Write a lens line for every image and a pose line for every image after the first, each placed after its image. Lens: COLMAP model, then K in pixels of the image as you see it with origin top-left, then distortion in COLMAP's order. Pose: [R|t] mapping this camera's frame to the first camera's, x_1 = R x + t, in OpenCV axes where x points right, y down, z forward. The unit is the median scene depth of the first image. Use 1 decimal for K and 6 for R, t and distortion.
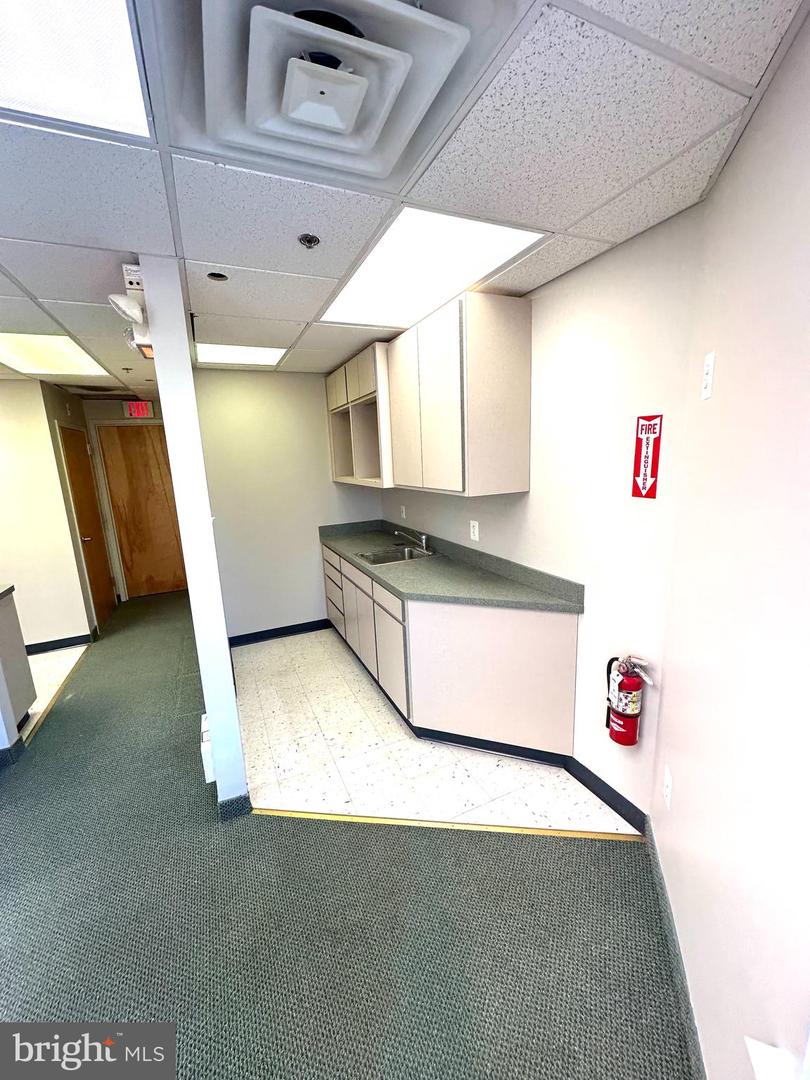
lens RADIAL K [[429.6, 0, 404.3], [0, 429.6, 540.4], [0, 0, 1]] dist [-0.001873, 0.000786]
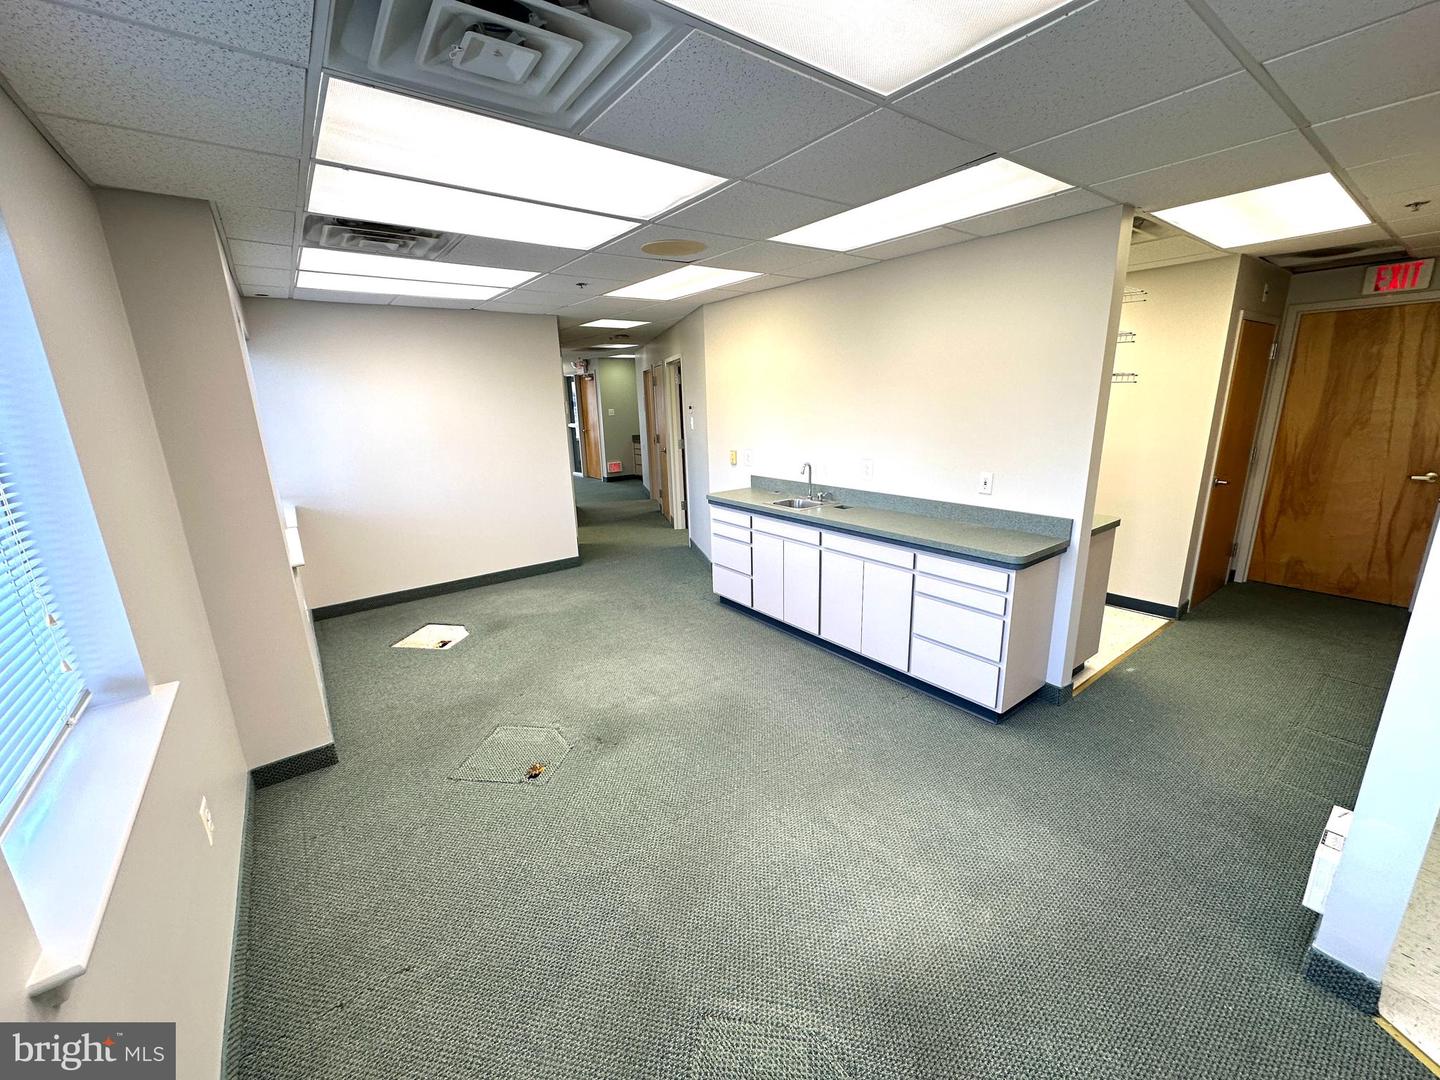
lens RADIAL K [[572.8, 0, 720.0], [0, 572.8, 541.4], [0, 0, 1]] dist [-0.001873, 0.000786]
pose [[0.222932, 0.276012, -0.934943, -0.024171], [-0.175385, 0.954786, 0.240050, 0.018769], [0.958927, 0.110460, 0.261261, -0.071033]]
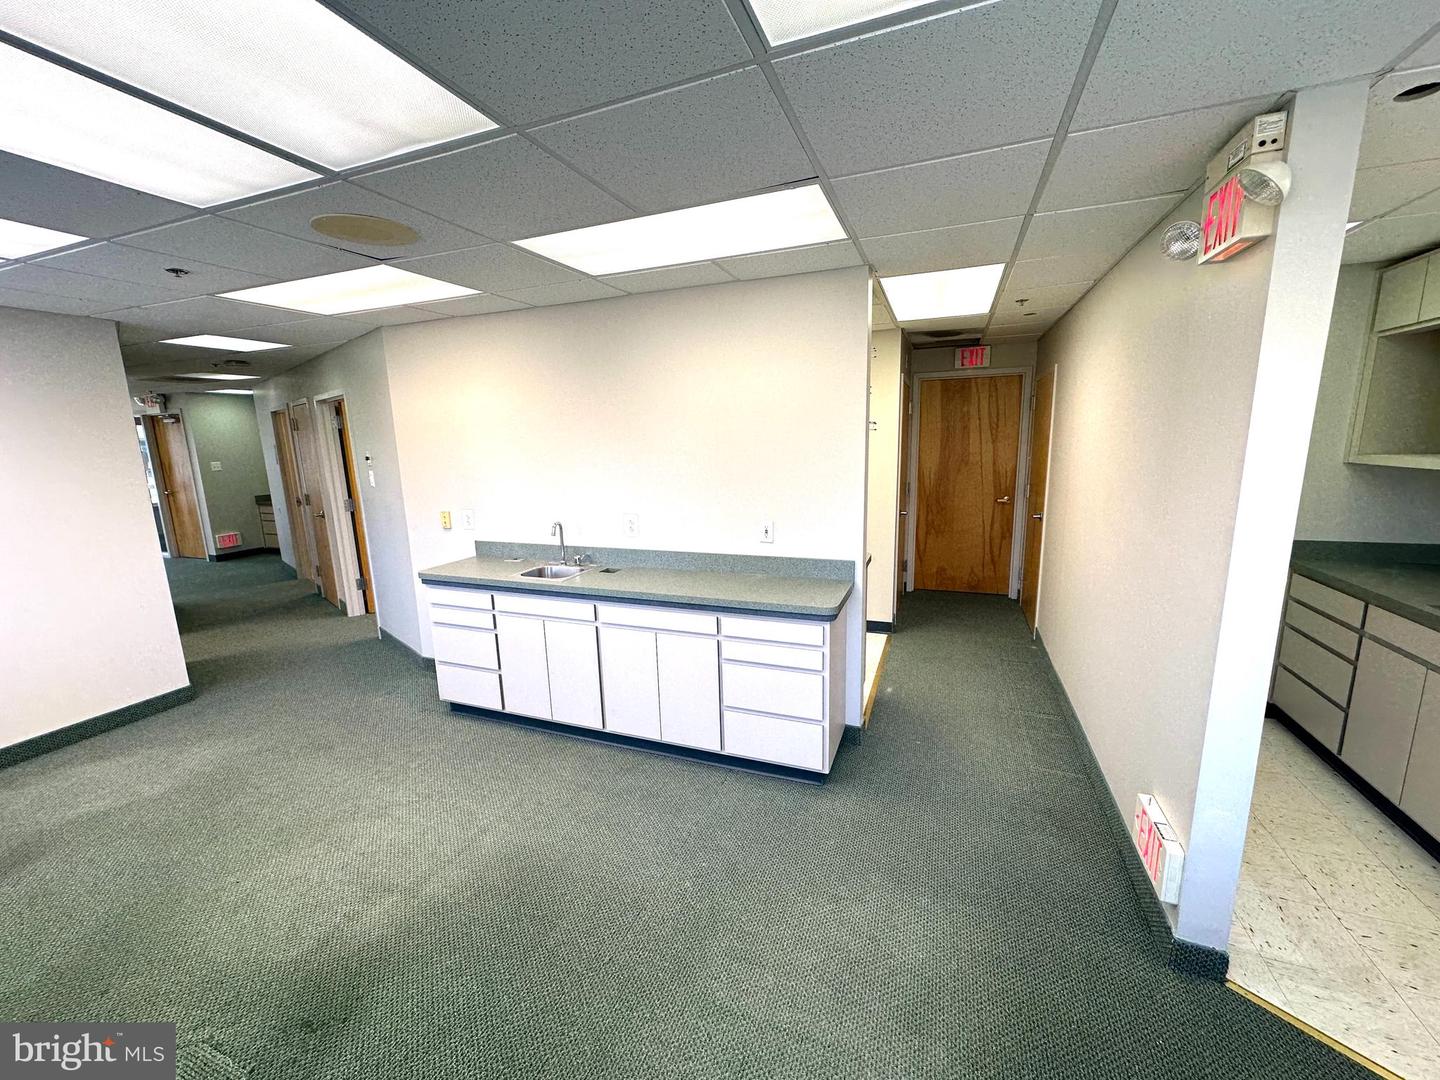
lens RADIAL K [[572.8, 0, 721.2], [0, 572.8, 540.9], [0, 0, 1]] dist [-0.001873, 0.000786]
pose [[0.700567, 0.155041, -0.696541, -0.403104], [-0.145995, 0.986606, 0.072766, 0.047750], [0.698492, 0.050714, 0.713818, -0.140358]]
